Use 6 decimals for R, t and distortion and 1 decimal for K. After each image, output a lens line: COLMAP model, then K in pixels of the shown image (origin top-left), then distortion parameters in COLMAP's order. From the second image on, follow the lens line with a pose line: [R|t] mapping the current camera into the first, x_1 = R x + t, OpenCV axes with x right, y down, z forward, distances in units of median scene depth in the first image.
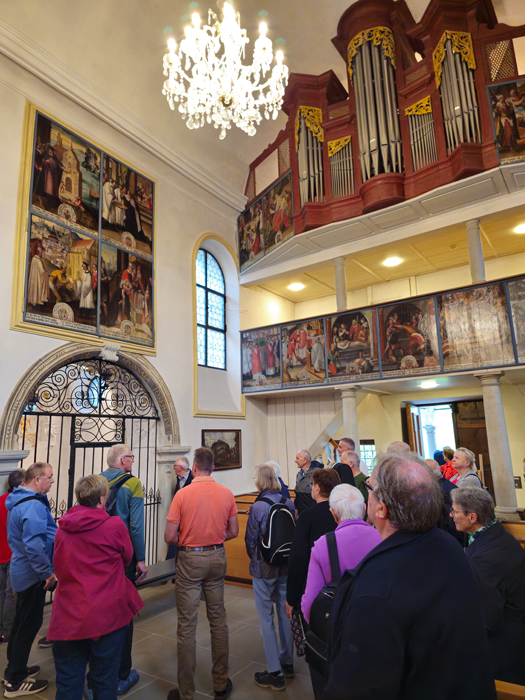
lens RADIAL K [[462.0, 0, 261.5], [0, 462.0, 356.1], [0, 0, 1]] dist [0.052207, -0.047918]
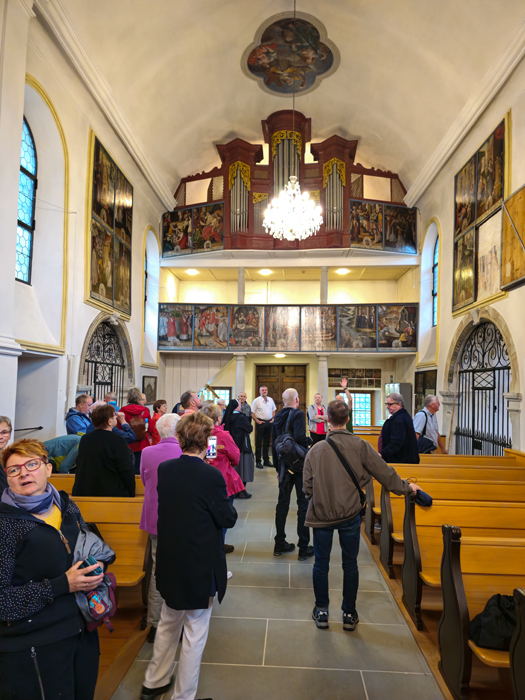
lens RADIAL K [[462.0, 0, 269.3], [0, 462.0, 361.6], [0, 0, 1]] dist [0.052207, -0.047918]
pose [[0.848058, 0.071161, 0.525104, -0.573823], [-0.136645, 0.986796, 0.086958, -0.058082], [-0.511982, -0.145499, 0.846584, -0.384617]]
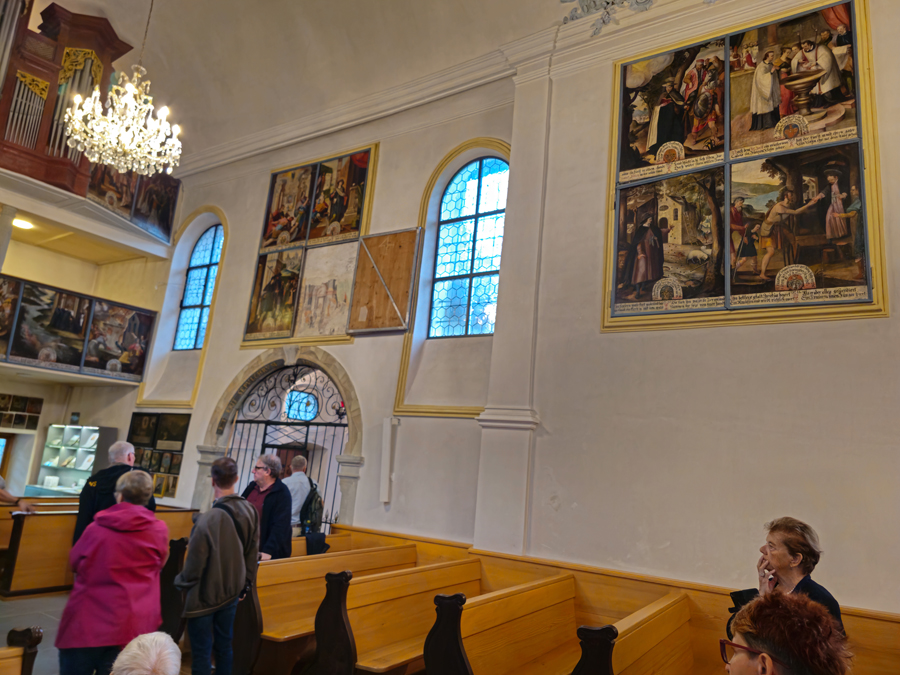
lens RADIAL K [[594.0, 0, 453.2], [0, 594.0, 347.3], [0, 0, 1]] dist [0.052207, -0.047918]
pose [[-0.041374, 0.221867, 0.974199, -0.705475], [-0.257627, 0.939695, -0.224950, 0.028641], [-0.965358, -0.260287, 0.018280, 0.013253]]
